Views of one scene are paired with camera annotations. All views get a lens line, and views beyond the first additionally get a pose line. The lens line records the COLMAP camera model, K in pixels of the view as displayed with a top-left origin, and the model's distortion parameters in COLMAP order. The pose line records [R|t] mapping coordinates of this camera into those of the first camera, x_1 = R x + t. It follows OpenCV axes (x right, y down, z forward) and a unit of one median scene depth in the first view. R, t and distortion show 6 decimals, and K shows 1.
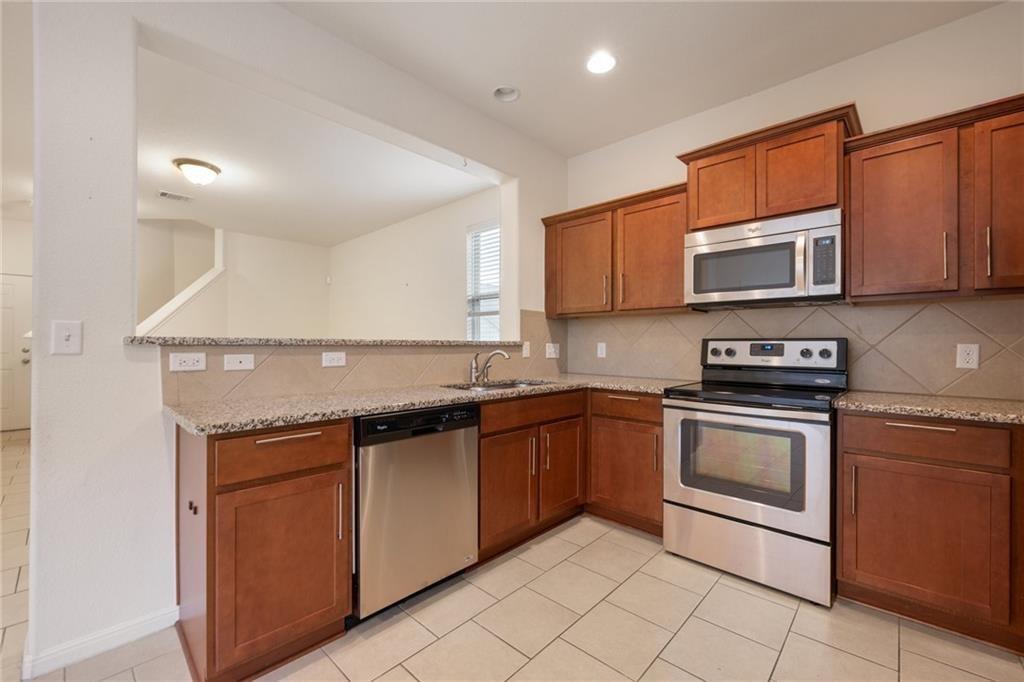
lens RADIAL K [[420.7, 0, 516.0], [0, 420.7, 343.1], [0, 0, 1]] dist [-0.006273, -0.000087]
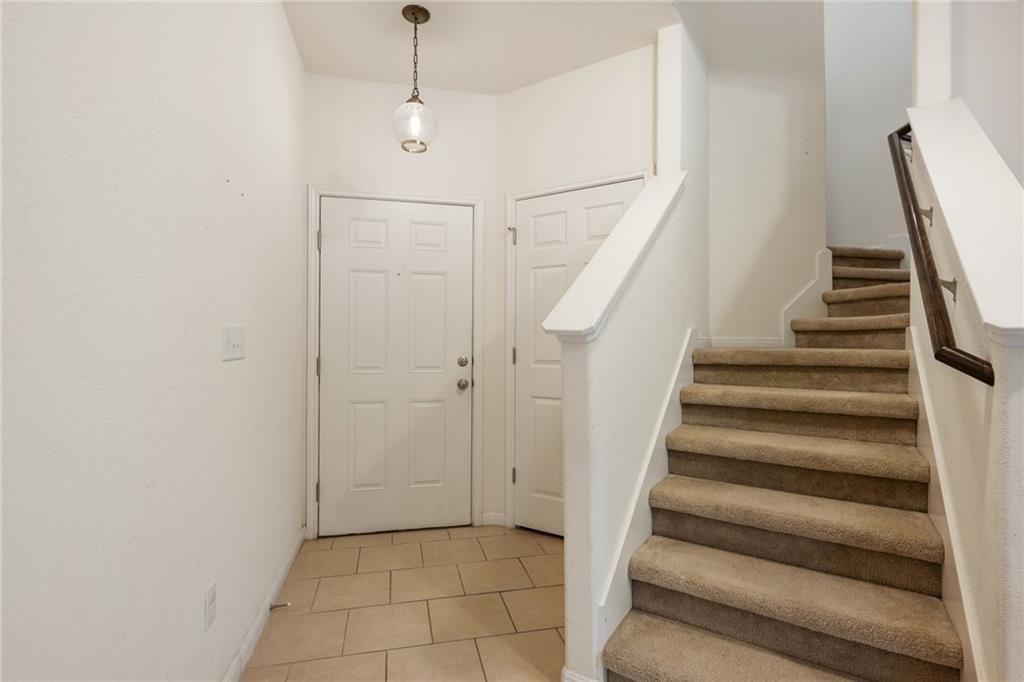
lens RADIAL K [[503.4, 0, 511.1], [0, 503.4, 347.4], [0, 0, 1]] dist [-0.000954, -0.000073]
pose [[0.824531, 0.007552, -0.565767, -1.830153], [-0.004439, 0.999966, 0.006880, -0.006436], [0.565800, -0.003161, 0.824537, 1.265681]]
